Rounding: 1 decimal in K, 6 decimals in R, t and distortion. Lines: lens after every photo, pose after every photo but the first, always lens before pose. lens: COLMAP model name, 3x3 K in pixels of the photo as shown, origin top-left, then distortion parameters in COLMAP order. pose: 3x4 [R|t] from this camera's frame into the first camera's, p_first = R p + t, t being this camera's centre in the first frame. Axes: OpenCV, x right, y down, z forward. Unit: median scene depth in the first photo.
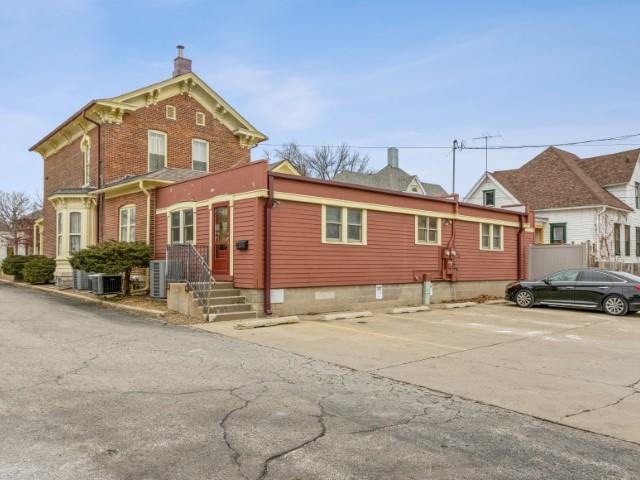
lens RADIAL K [[490.3, 0, 319.4], [0, 490.3, 243.0], [0, 0, 1]] dist [0.003413, 0.003436]
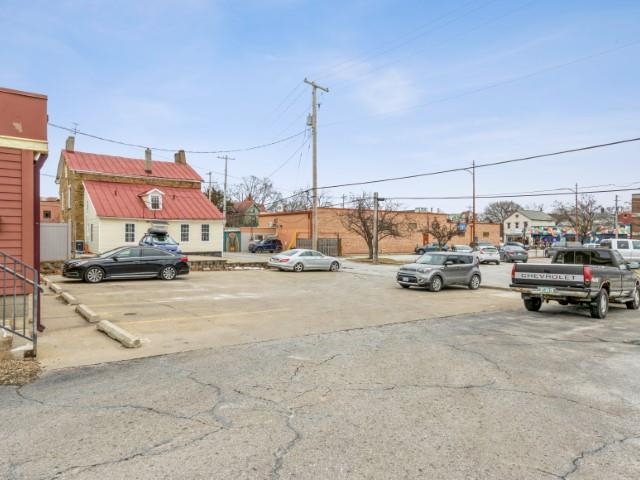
lens RADIAL K [[412.1, 0, 319.3], [0, 412.1, 237.7], [0, 0, 1]] dist [-0.006114, -0.002008]
pose [[0.086413, -0.004843, 0.996248, -0.520320], [-0.045380, 0.998931, 0.008792, -0.001639], [-0.995225, -0.045970, 0.086100, 0.479829]]
